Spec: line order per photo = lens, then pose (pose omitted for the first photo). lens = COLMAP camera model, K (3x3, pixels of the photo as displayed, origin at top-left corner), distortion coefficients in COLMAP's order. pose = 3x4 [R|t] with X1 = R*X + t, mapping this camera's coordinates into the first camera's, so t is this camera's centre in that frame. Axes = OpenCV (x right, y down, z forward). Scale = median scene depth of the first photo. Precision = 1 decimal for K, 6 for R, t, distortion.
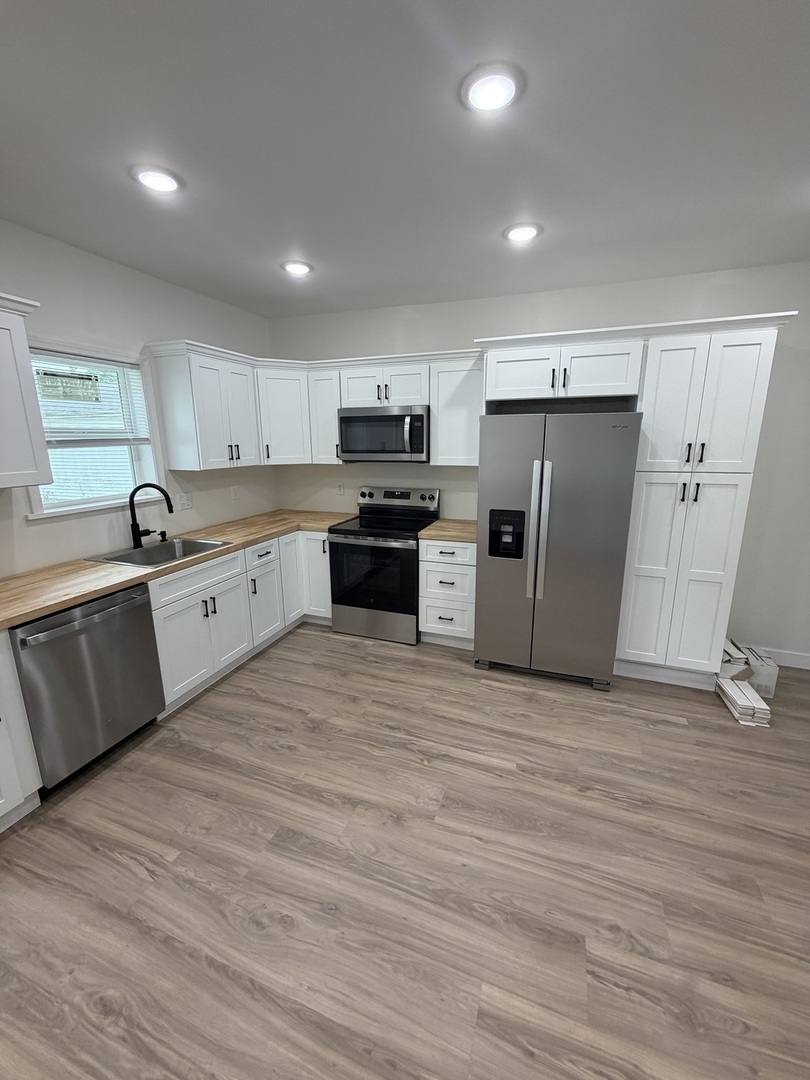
lens RADIAL K [[429.6, 0, 408.4], [0, 429.6, 536.6], [0, 0, 1]] dist [-0.000655, 0.000073]
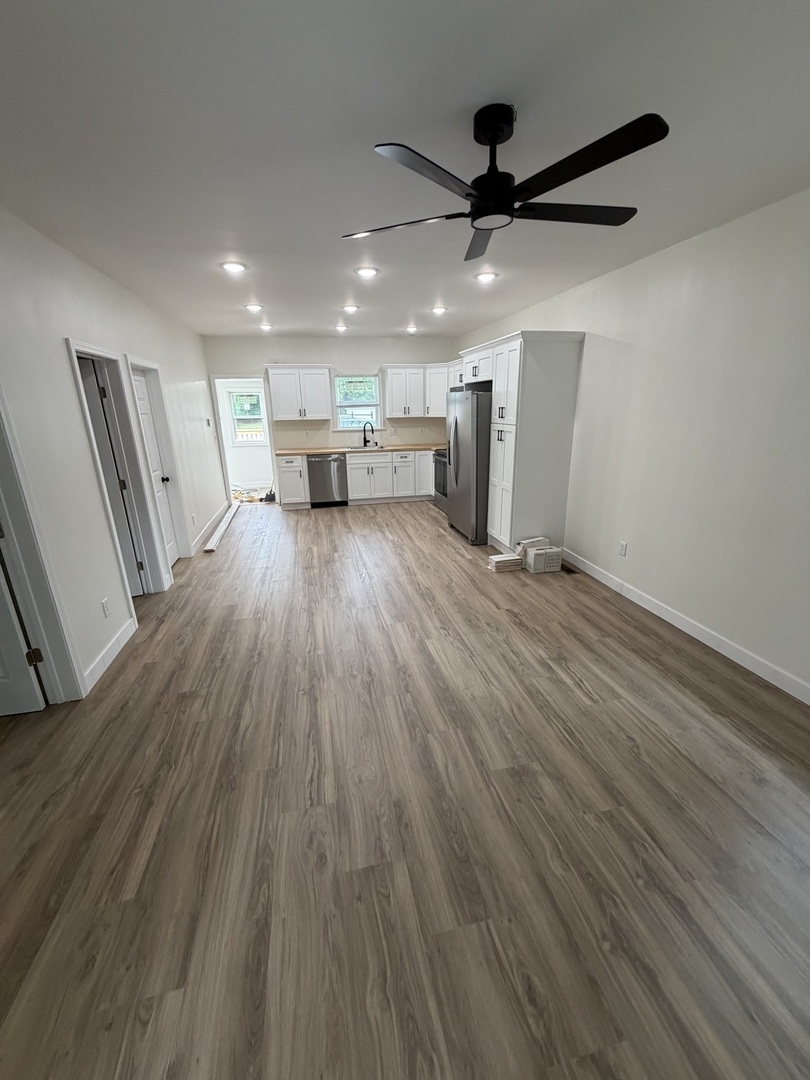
lens RADIAL K [[429.6, 0, 408.4], [0, 429.6, 536.6], [0, 0, 1]] dist [-0.000655, 0.000073]
pose [[0.541107, 0.245033, -0.804464, 1.923706], [-0.172441, 0.968612, 0.179041, 0.046105], [0.823084, 0.041843, 0.566376, -0.282343]]
